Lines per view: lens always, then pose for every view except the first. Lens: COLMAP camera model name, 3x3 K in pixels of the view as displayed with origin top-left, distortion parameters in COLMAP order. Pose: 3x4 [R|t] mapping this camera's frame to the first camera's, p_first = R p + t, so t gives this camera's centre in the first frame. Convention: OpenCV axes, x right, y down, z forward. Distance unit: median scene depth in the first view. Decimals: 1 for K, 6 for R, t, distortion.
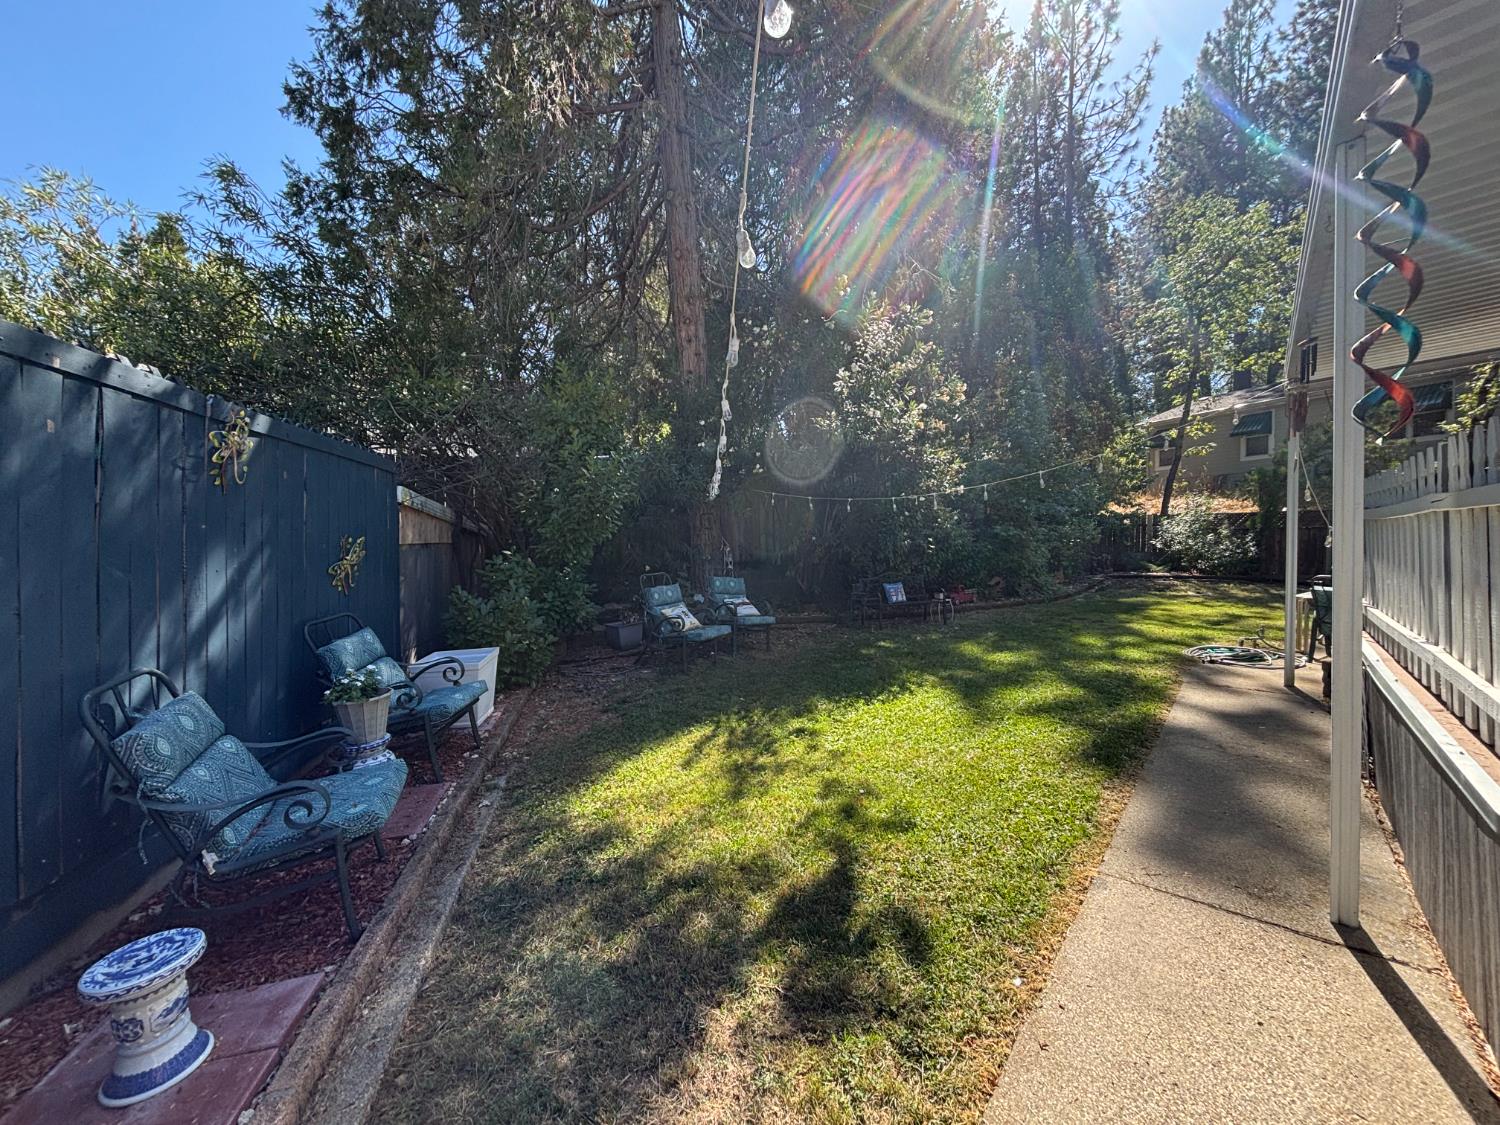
lens RADIAL K [[595.4, 0, 750.0], [0, 595.4, 562.5], [0, 0, 1]] dist [-0.000062, -0.000968]
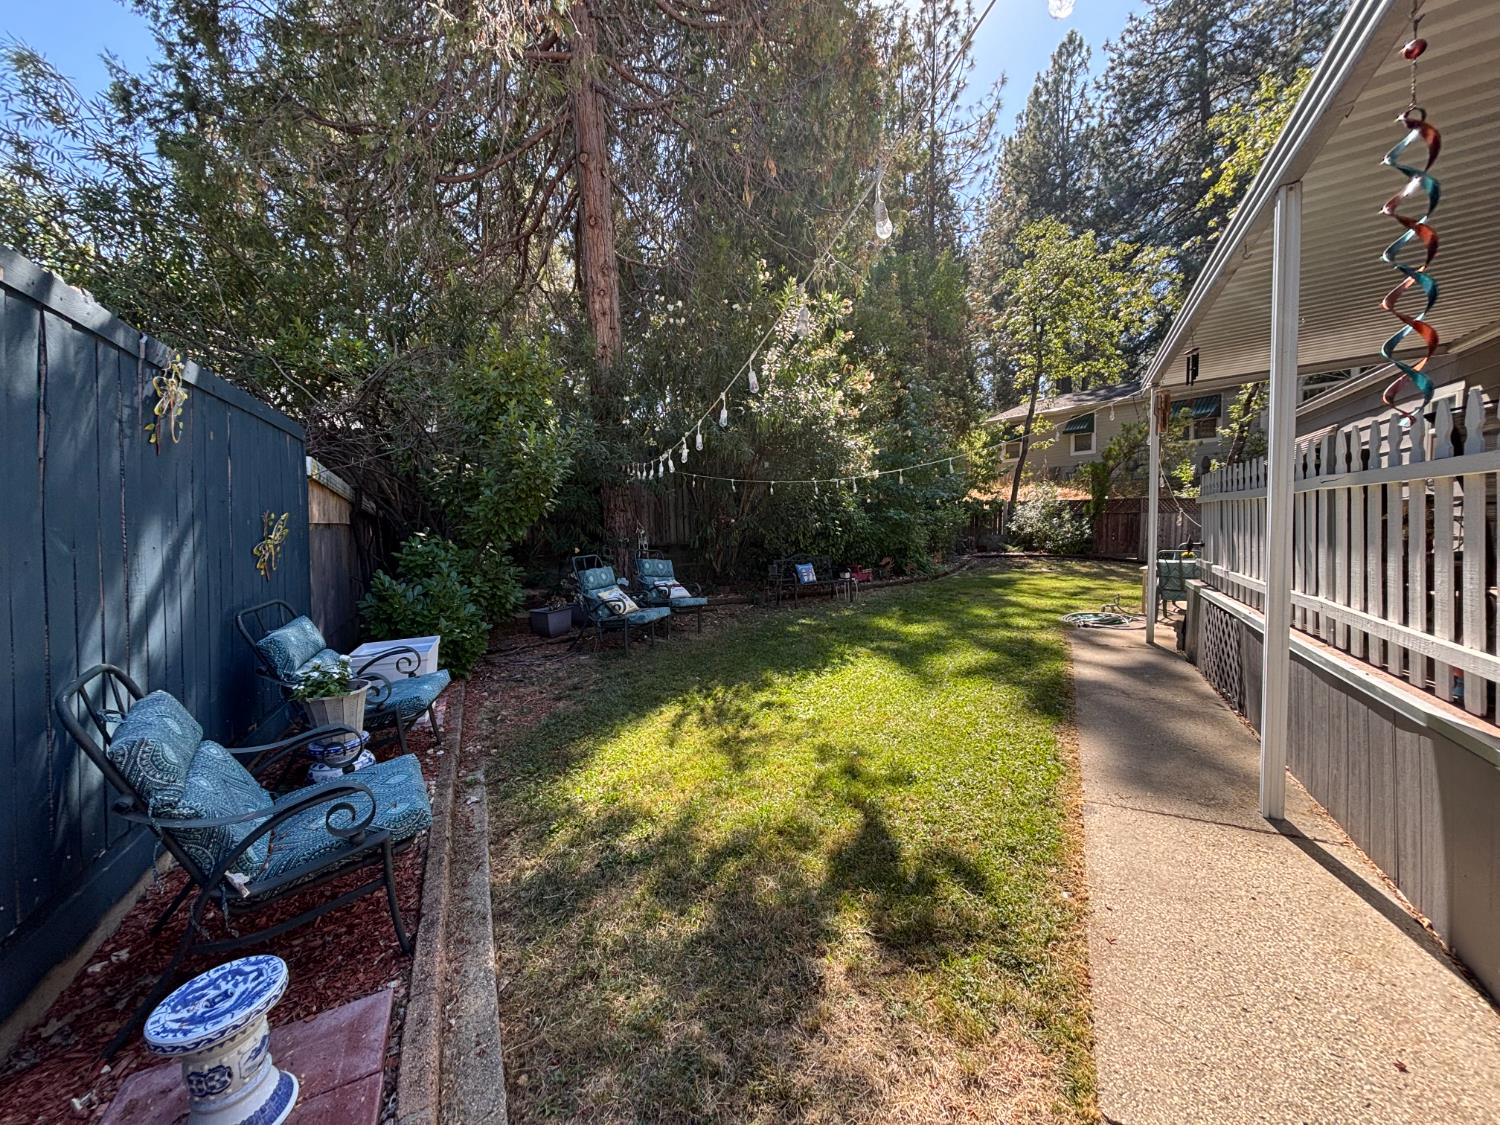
lens RADIAL K [[594.8, 0, 750.0], [0, 594.8, 562.5], [0, 0, 1]] dist [-0.002998, 0.000087]
pose [[0.977213, -0.014637, 0.211758, -0.184663], [0.009755, 0.999662, 0.024082, 0.016007], [-0.212039, -0.021468, 0.977025, 0.013659]]
